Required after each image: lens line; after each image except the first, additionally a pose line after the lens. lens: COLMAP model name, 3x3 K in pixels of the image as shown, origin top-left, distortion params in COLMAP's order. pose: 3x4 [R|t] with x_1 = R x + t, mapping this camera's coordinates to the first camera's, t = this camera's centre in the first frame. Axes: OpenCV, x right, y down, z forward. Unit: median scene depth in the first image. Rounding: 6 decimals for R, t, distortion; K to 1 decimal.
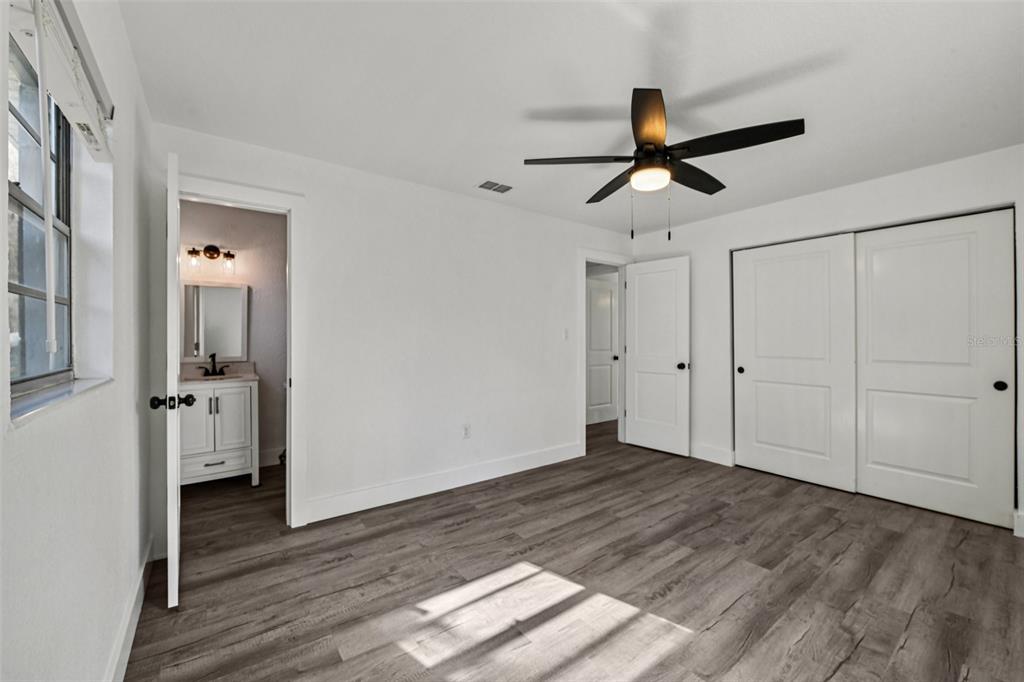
lens RADIAL K [[408.6, 0, 508.3], [0, 408.6, 337.8], [0, 0, 1]] dist [-0.013578, -0.002542]
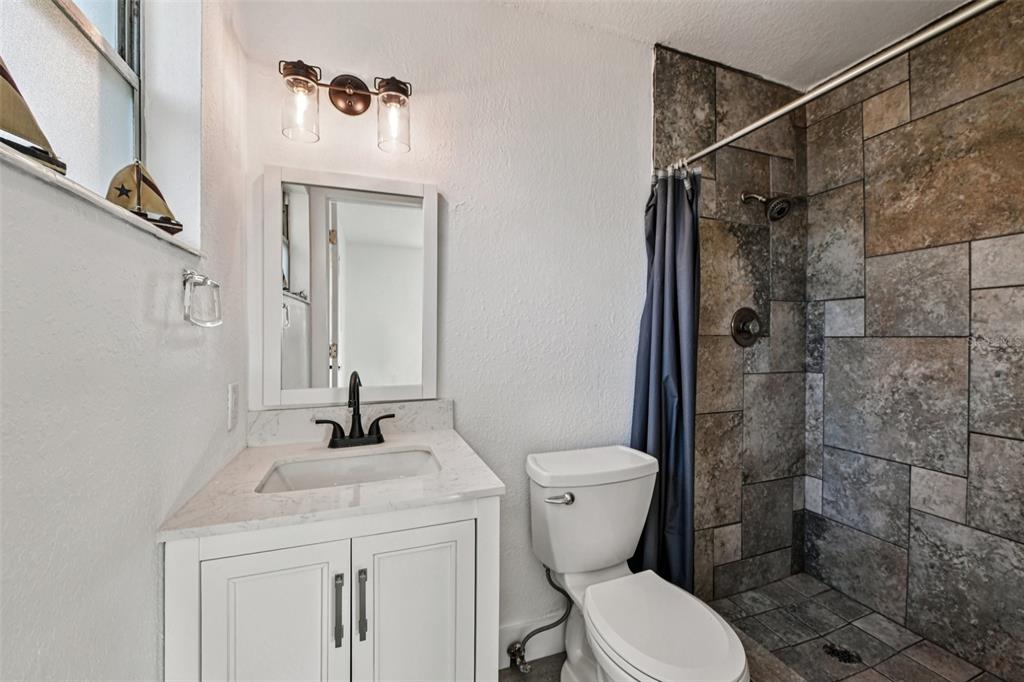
lens RADIAL K [[408.6, 0, 515.5], [0, 408.6, 341.5], [0, 0, 1]] dist [-0.013578, -0.002542]
pose [[0.961201, -0.001641, -0.275844, -0.497349], [0.002789, 0.999989, 0.003771, 0.004735], [0.275835, -0.004394, 0.961195, 0.700875]]
